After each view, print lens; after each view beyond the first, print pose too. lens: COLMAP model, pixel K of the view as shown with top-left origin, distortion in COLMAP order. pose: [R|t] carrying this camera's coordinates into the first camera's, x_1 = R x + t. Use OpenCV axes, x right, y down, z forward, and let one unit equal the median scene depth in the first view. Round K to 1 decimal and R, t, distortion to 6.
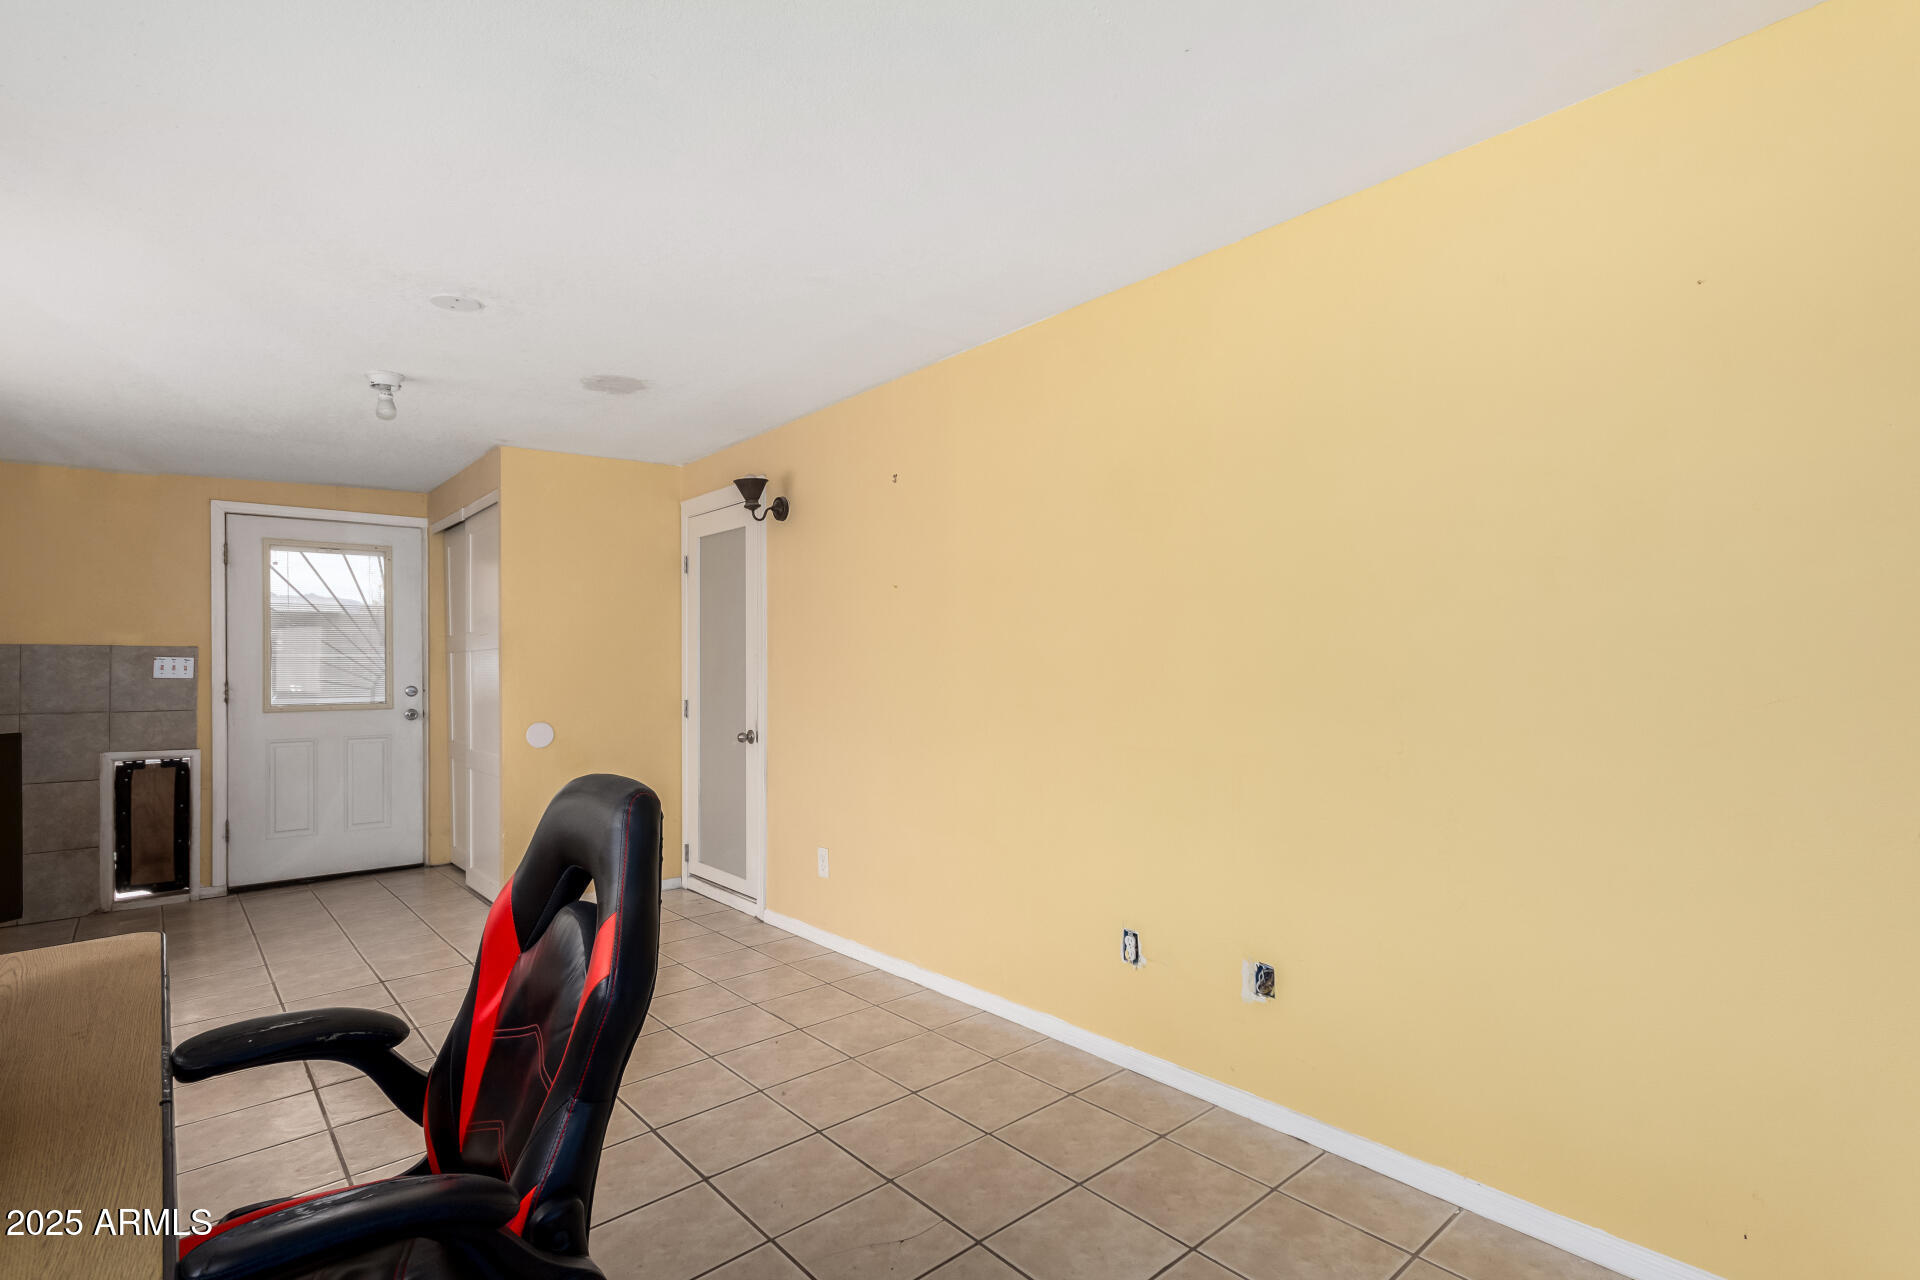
lens RADIAL K [[919.2, 0, 971.2], [0, 919.2, 666.0], [0, 0, 1]] dist [0.000261, 0.000107]
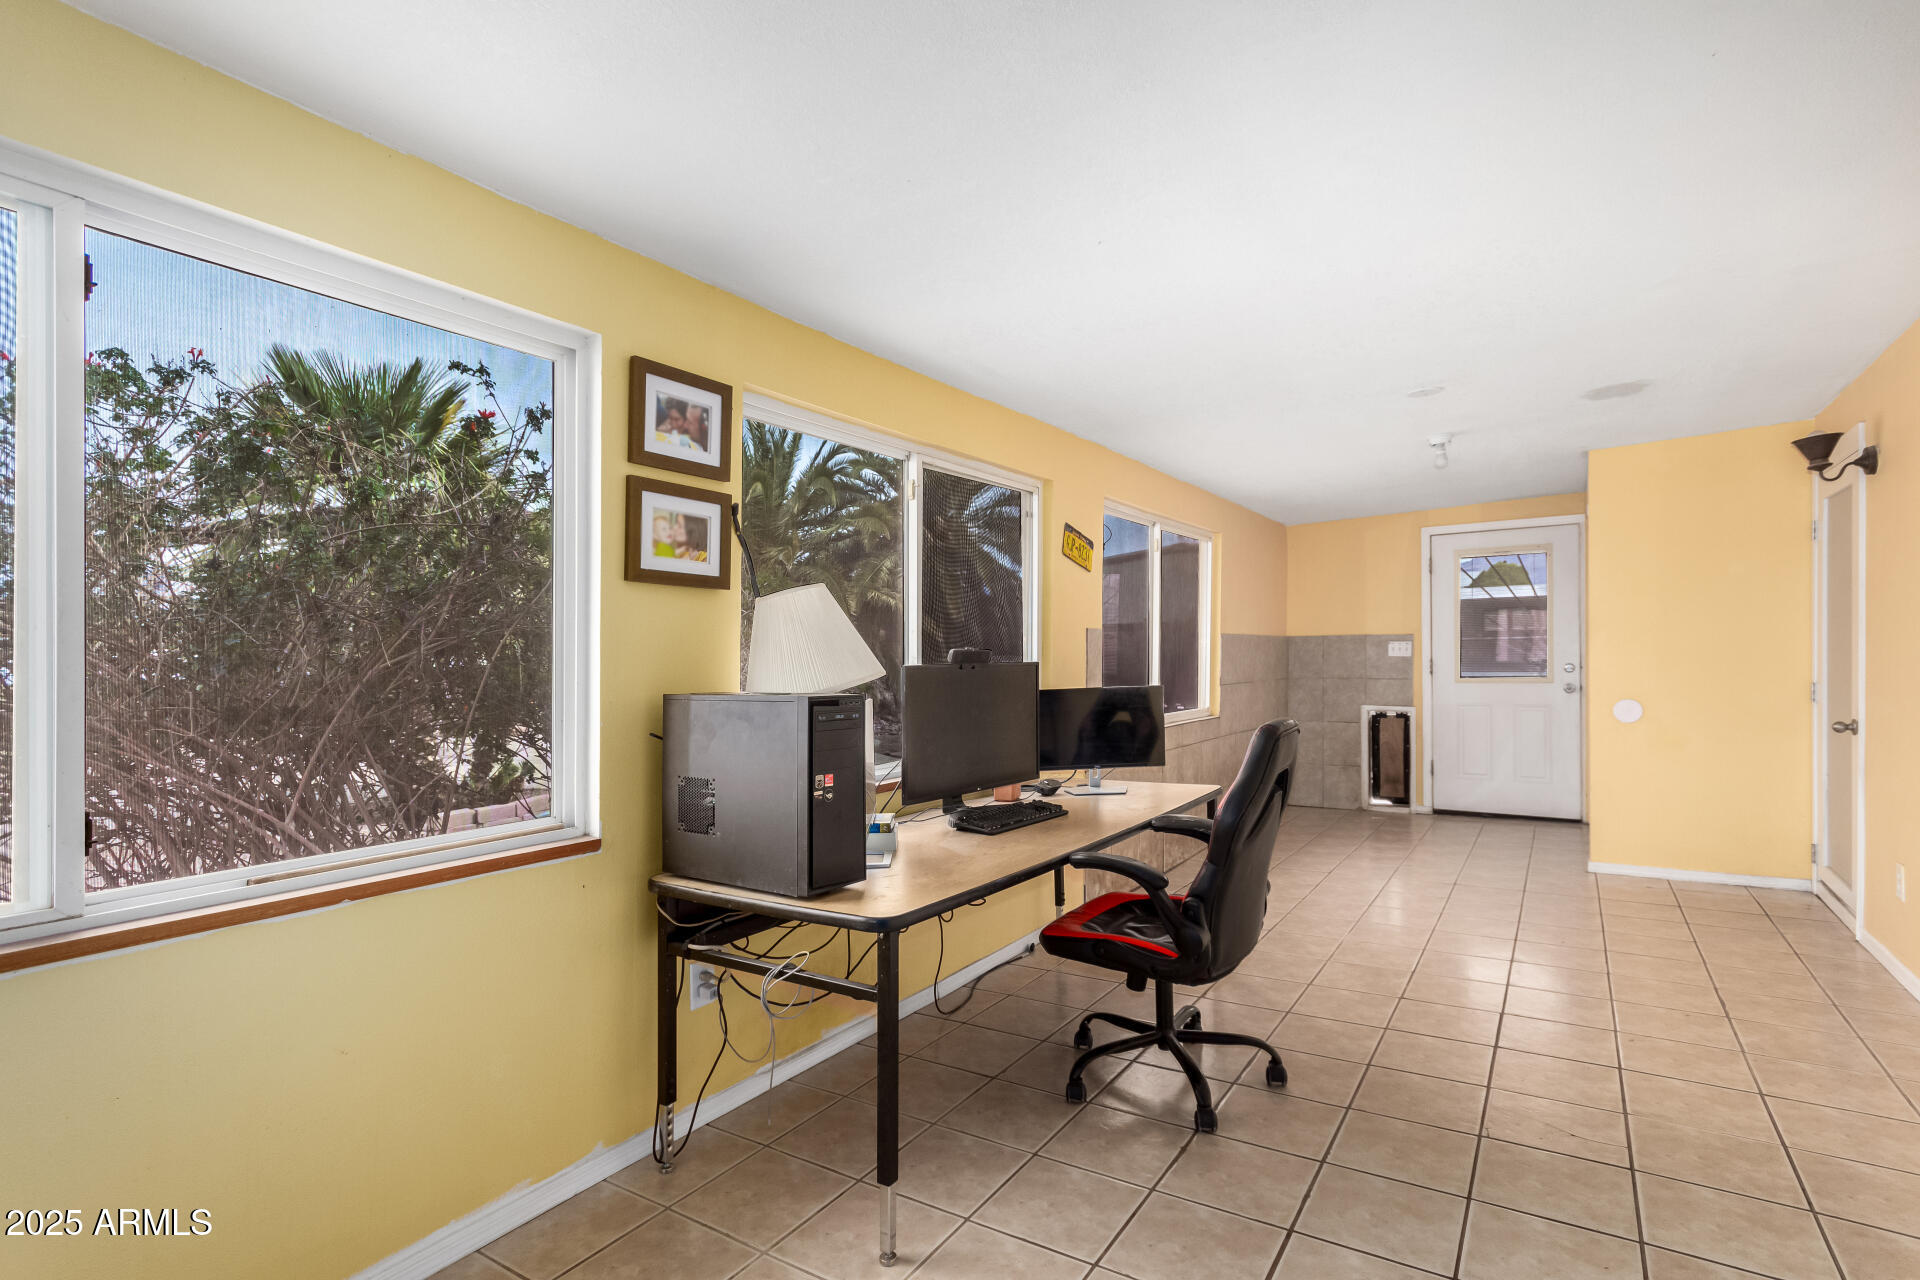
lens RADIAL K [[919.2, 0, 968.4], [0, 919.2, 647.7], [0, 0, 1]] dist [0.000261, 0.000107]
pose [[0.259812, -0.005065, -0.965646, 0.353129], [0.012619, 0.999919, -0.001850, -0.006225], [0.965577, -0.011705, 0.259854, -0.025133]]
